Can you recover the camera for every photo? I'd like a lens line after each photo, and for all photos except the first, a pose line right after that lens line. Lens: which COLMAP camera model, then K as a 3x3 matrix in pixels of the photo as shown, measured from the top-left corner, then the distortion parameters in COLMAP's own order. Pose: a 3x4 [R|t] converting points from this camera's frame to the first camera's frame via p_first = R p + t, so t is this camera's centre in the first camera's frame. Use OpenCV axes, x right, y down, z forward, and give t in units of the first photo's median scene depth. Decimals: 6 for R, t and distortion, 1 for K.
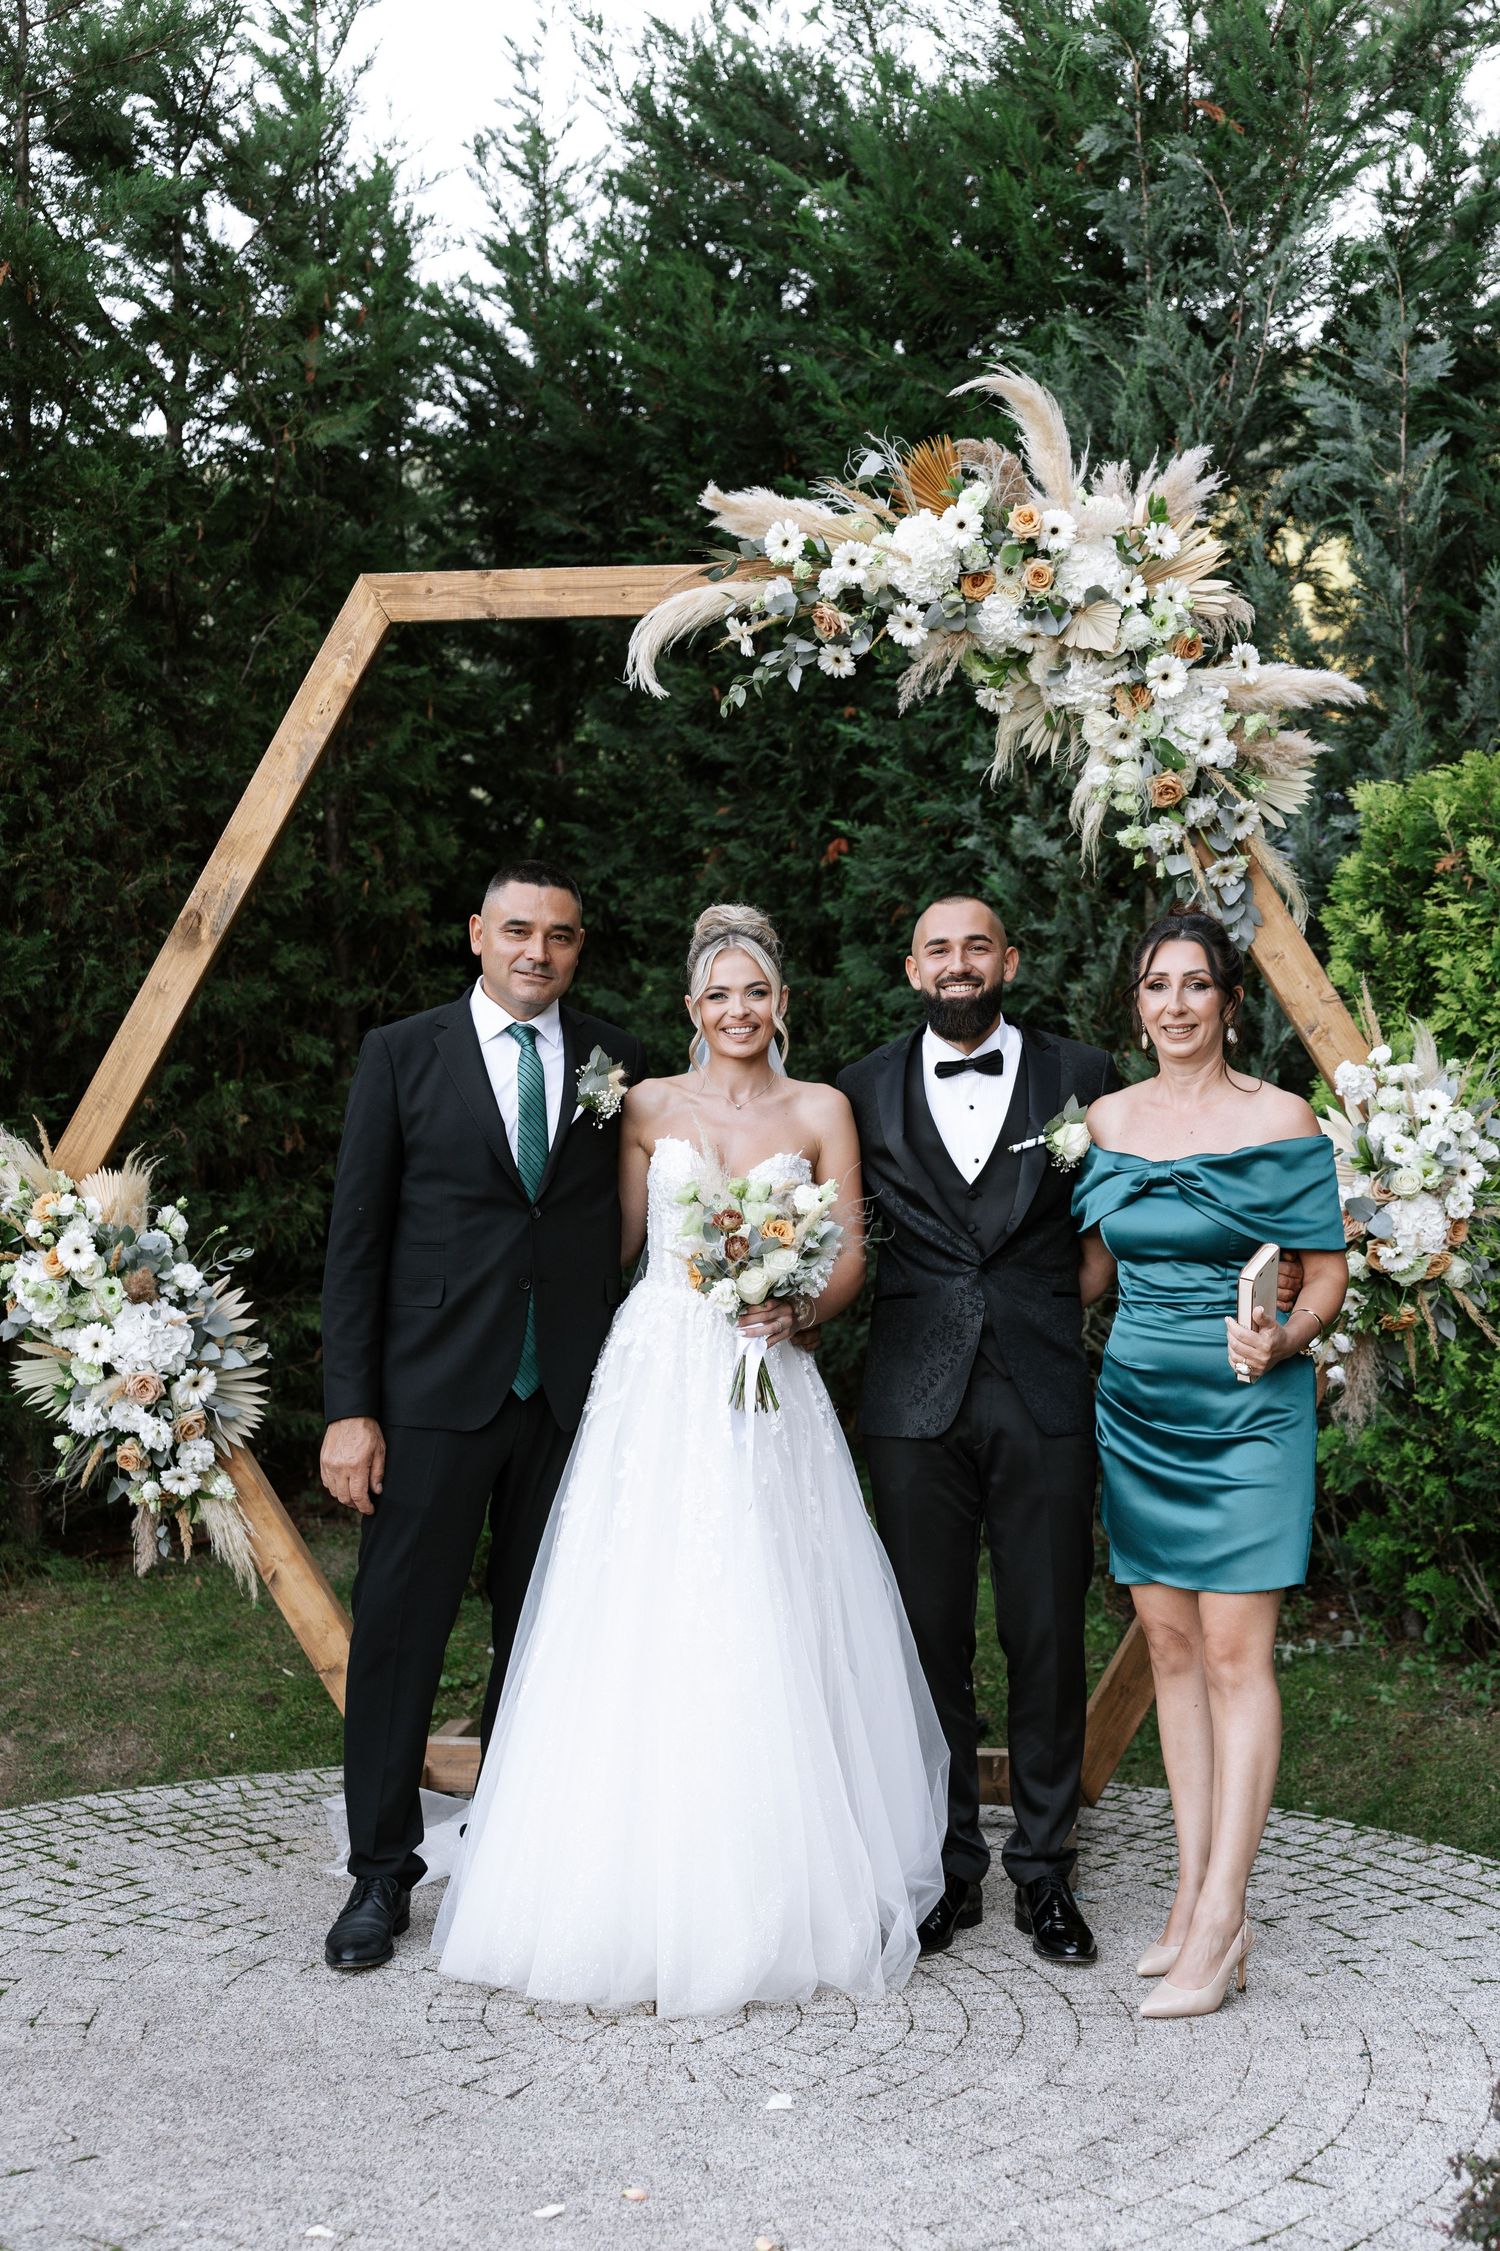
lens RADIAL K [[2604.1, 0, 735.3], [0, 2604.1, 1082.2], [0, 0, 1]] dist [-0.005647, 0.018233]
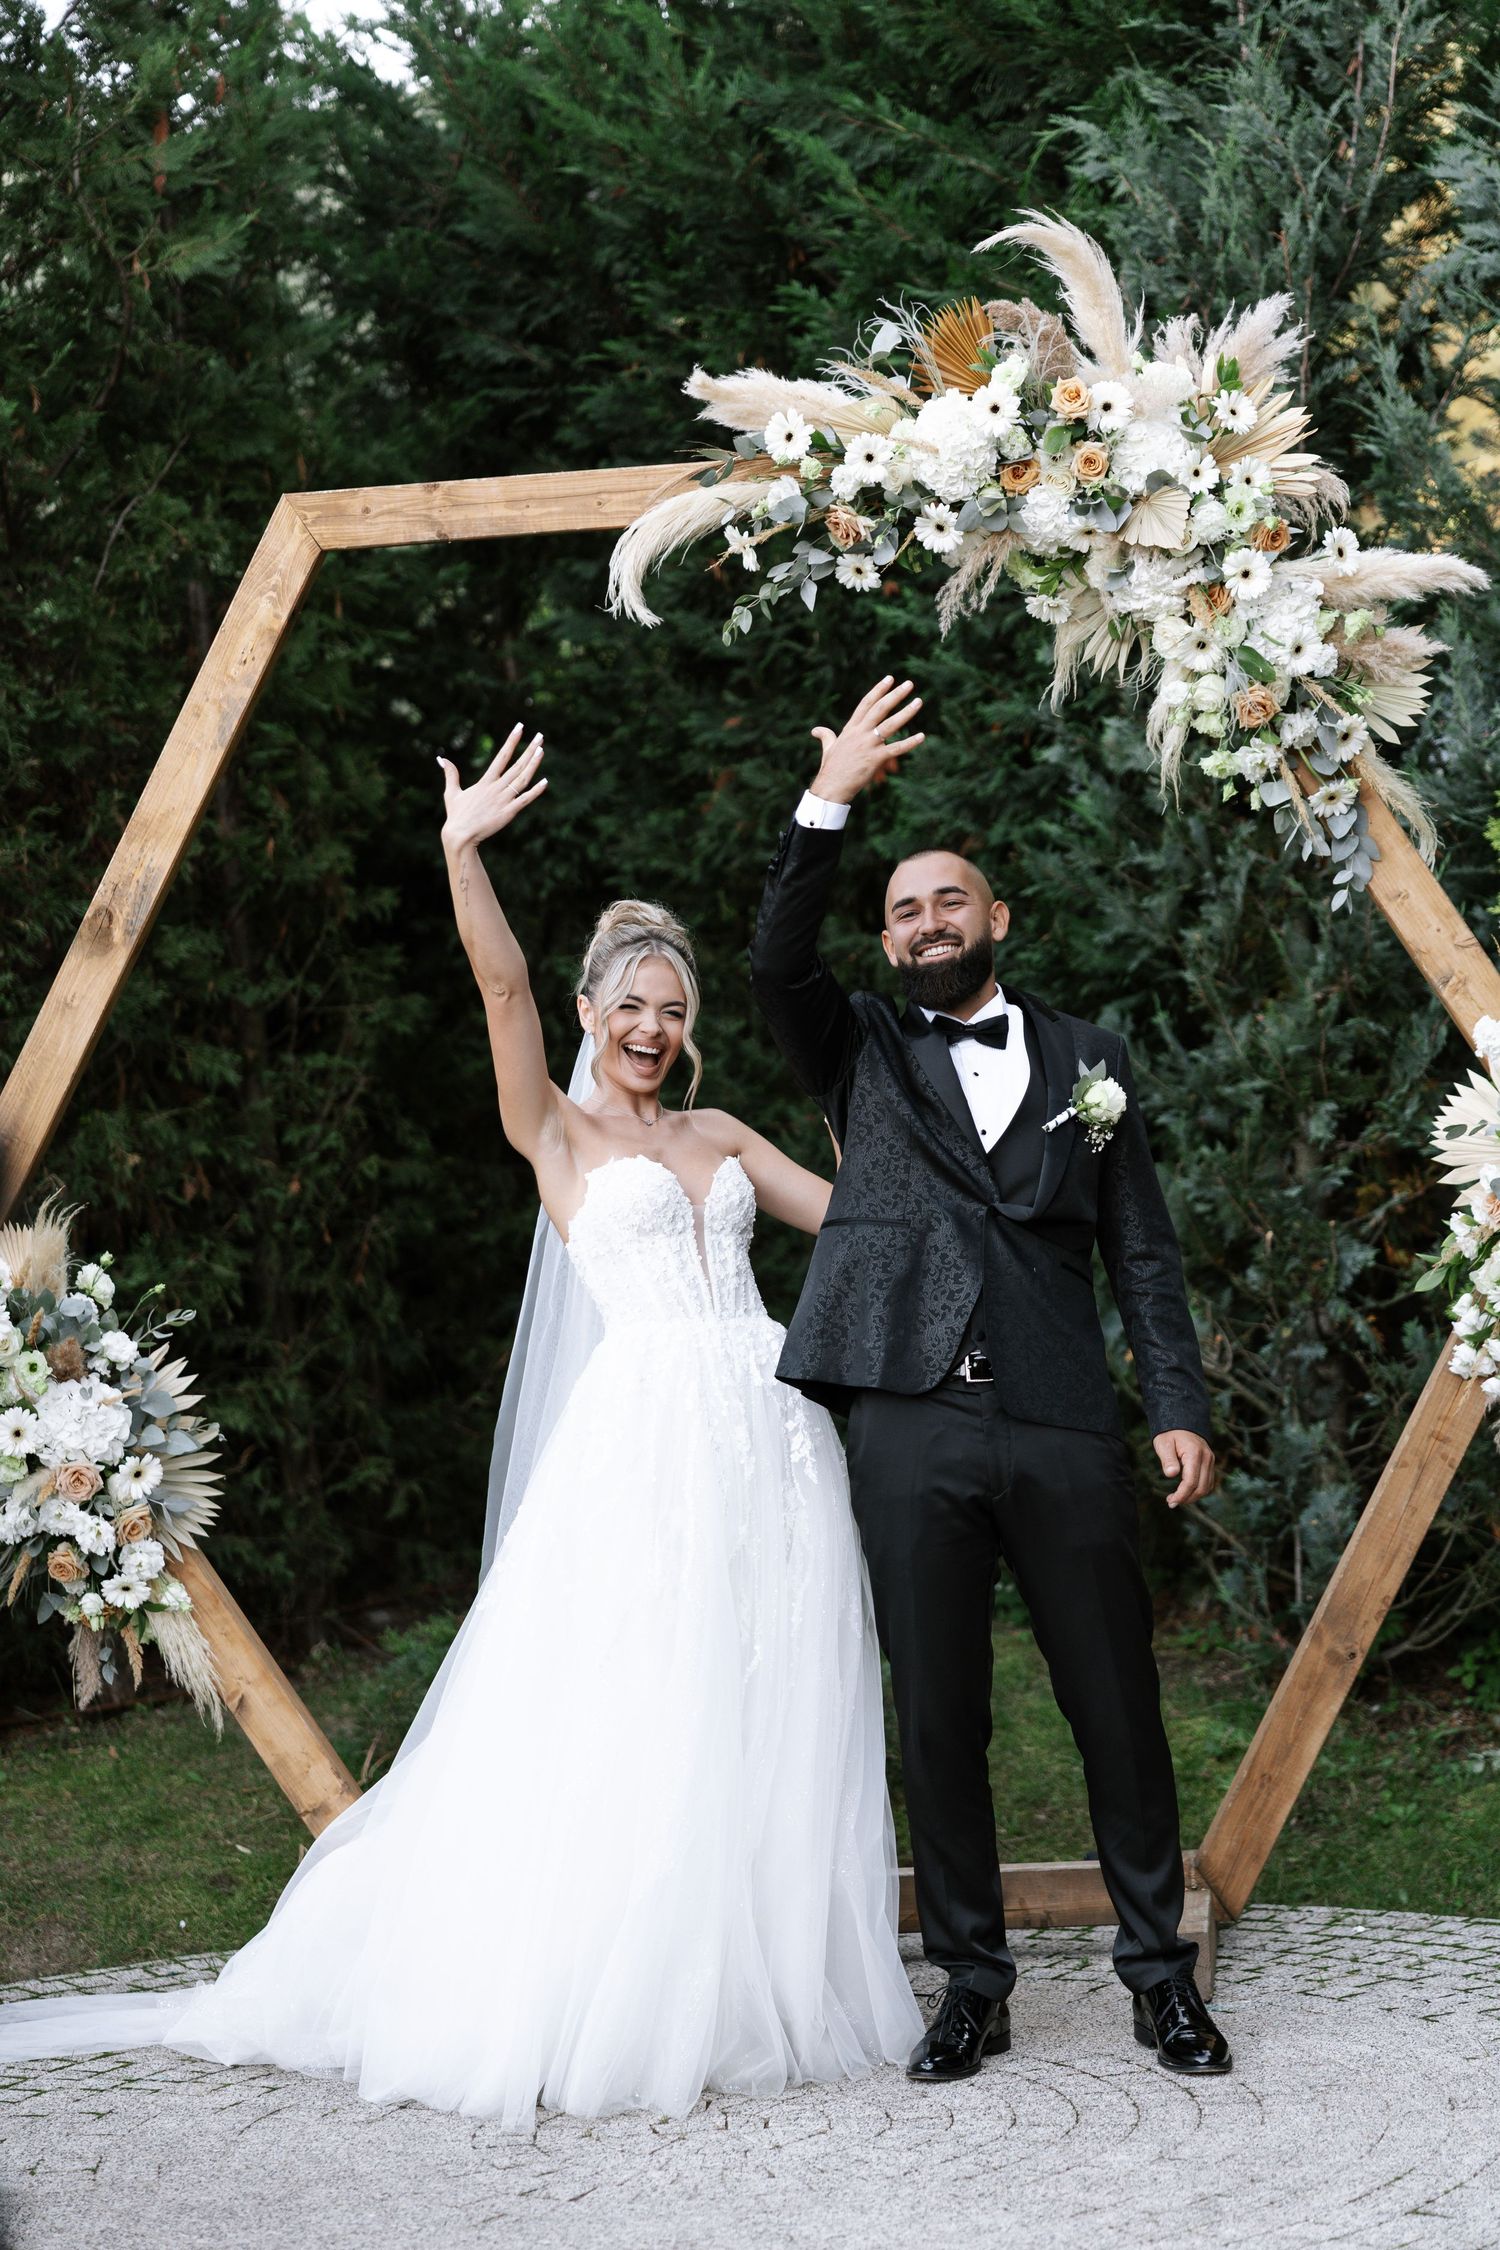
lens RADIAL K [[4047.5, 0, 797.7], [0, 4047.5, 1112.2], [0, 0, 1]] dist [0.002245, 0.101362]
pose [[0.998597, -0.052678, 0.005375, 0.003348], [0.052625, 0.998569, 0.009496, -0.001290], [-0.005867, -0.009200, 0.999940, -0.304632]]
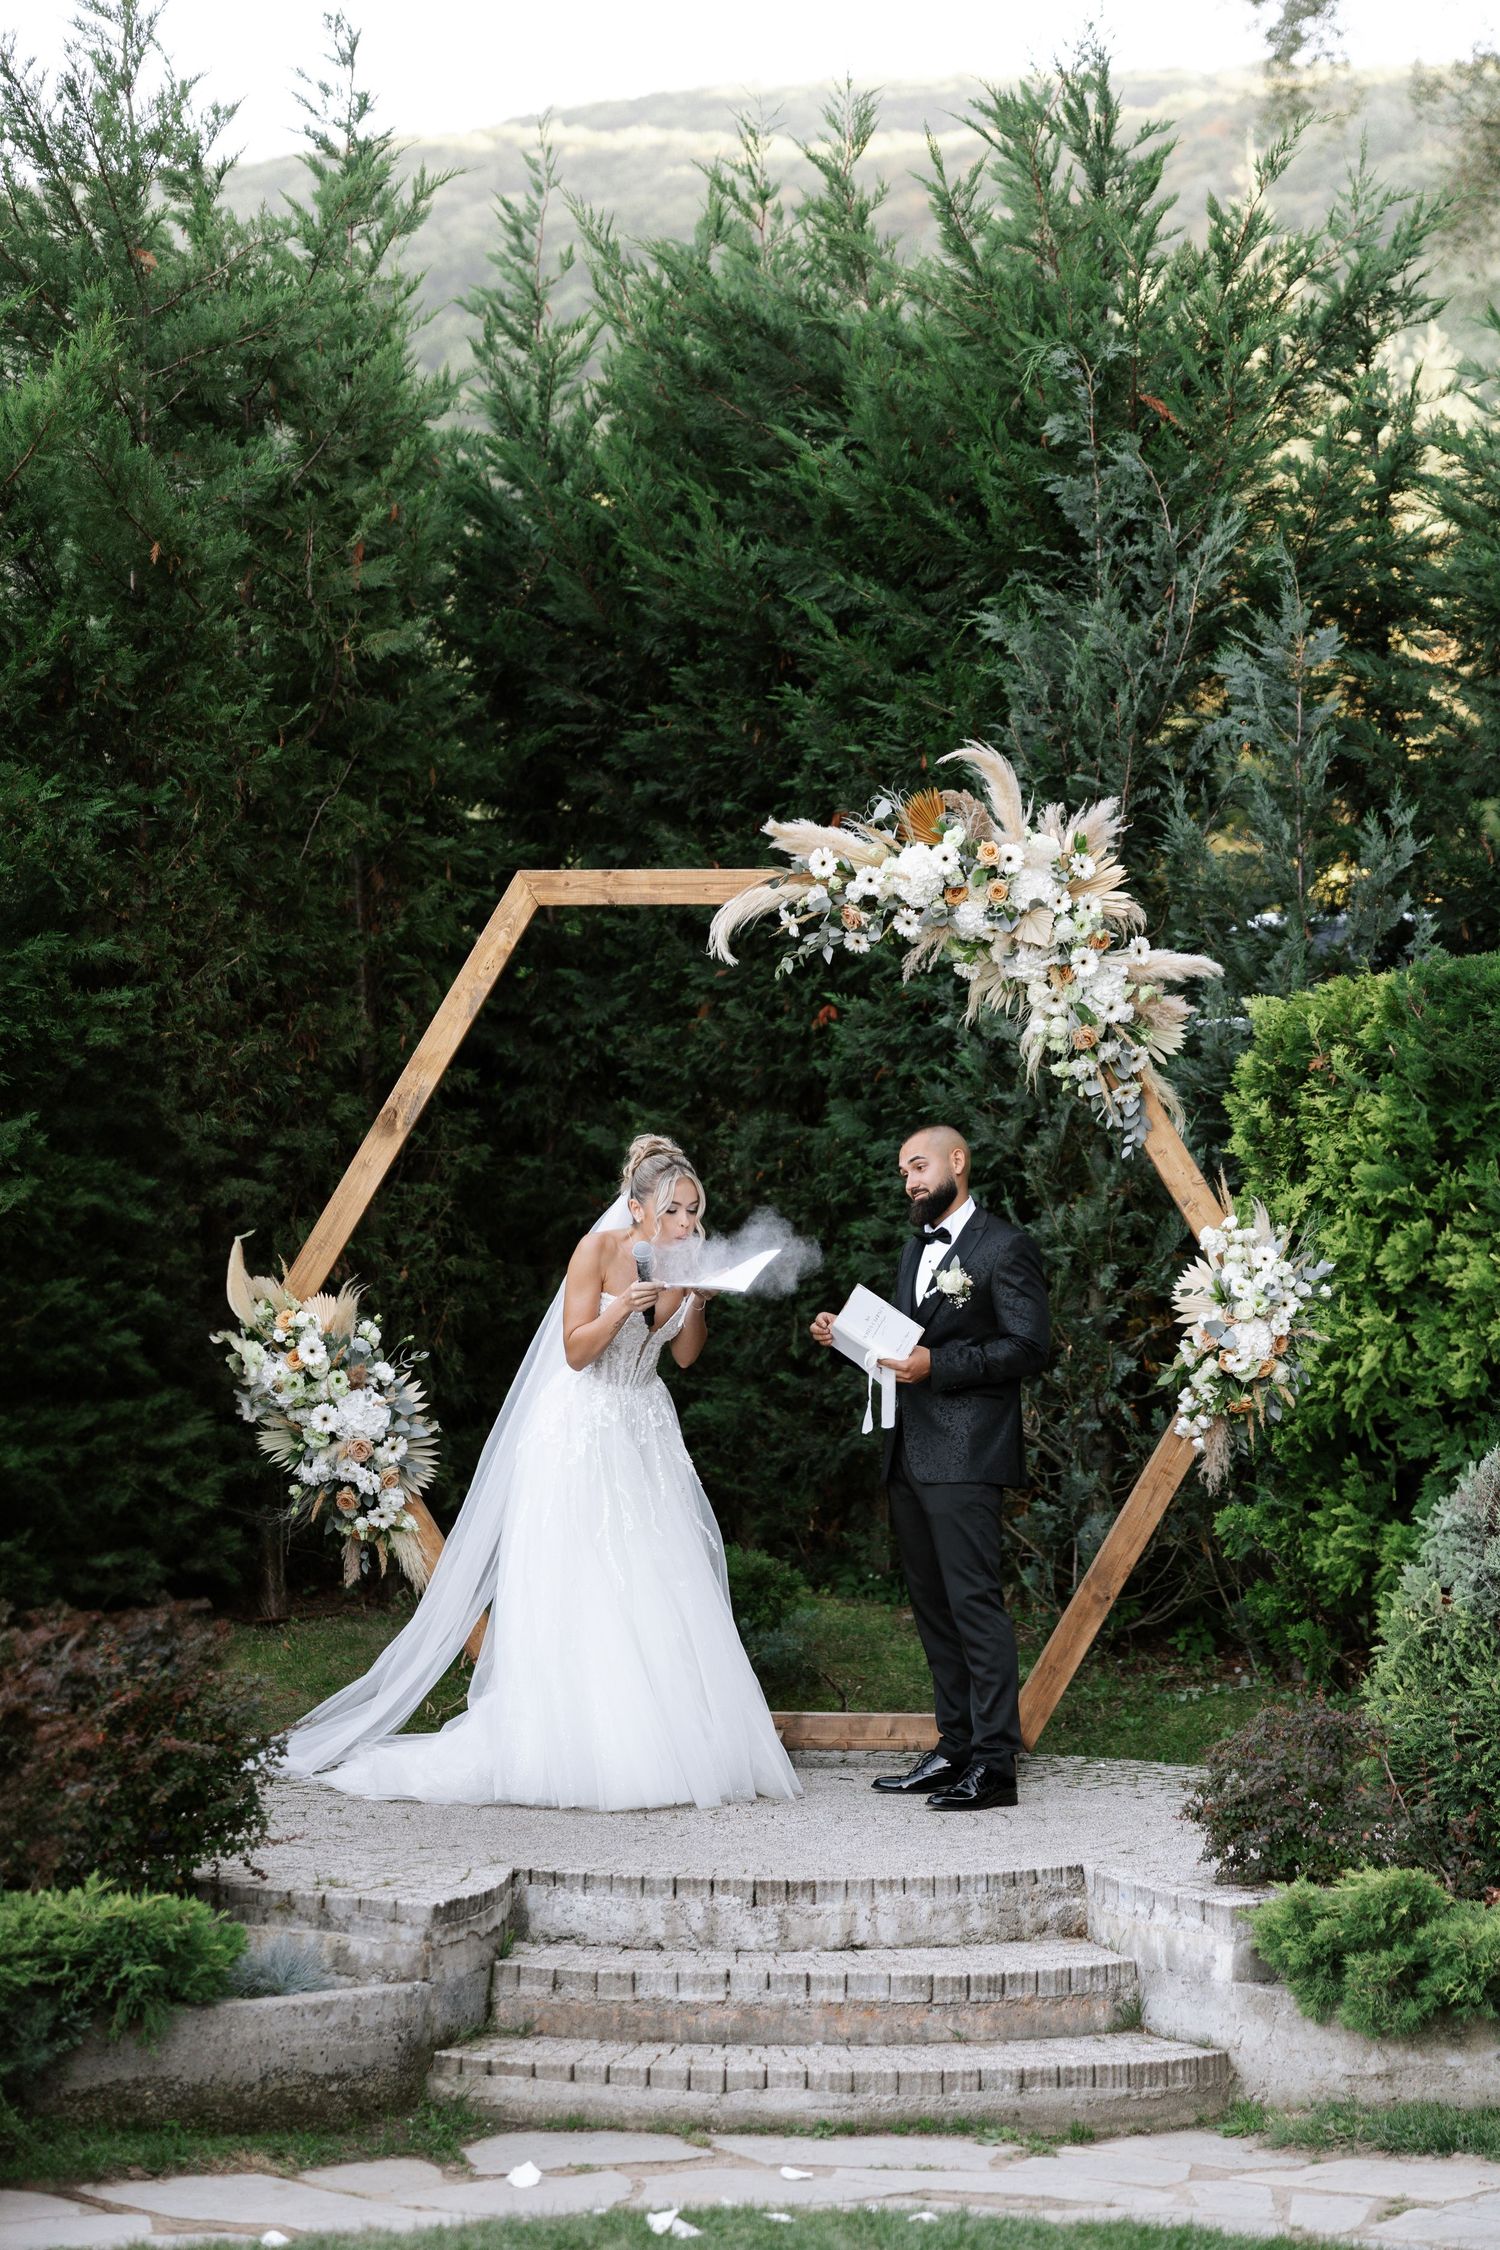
lens RADIAL K [[4154.6, 0, 758.0], [0, 4154.6, 1076.4], [0, 0, 1]] dist [0.019304, 0.052147]
pose [[0.998664, 0.011321, 0.050420, -0.128844], [-0.010295, 0.999736, -0.020563, -0.040555], [-0.050640, 0.020017, 0.998516, -1.266297]]
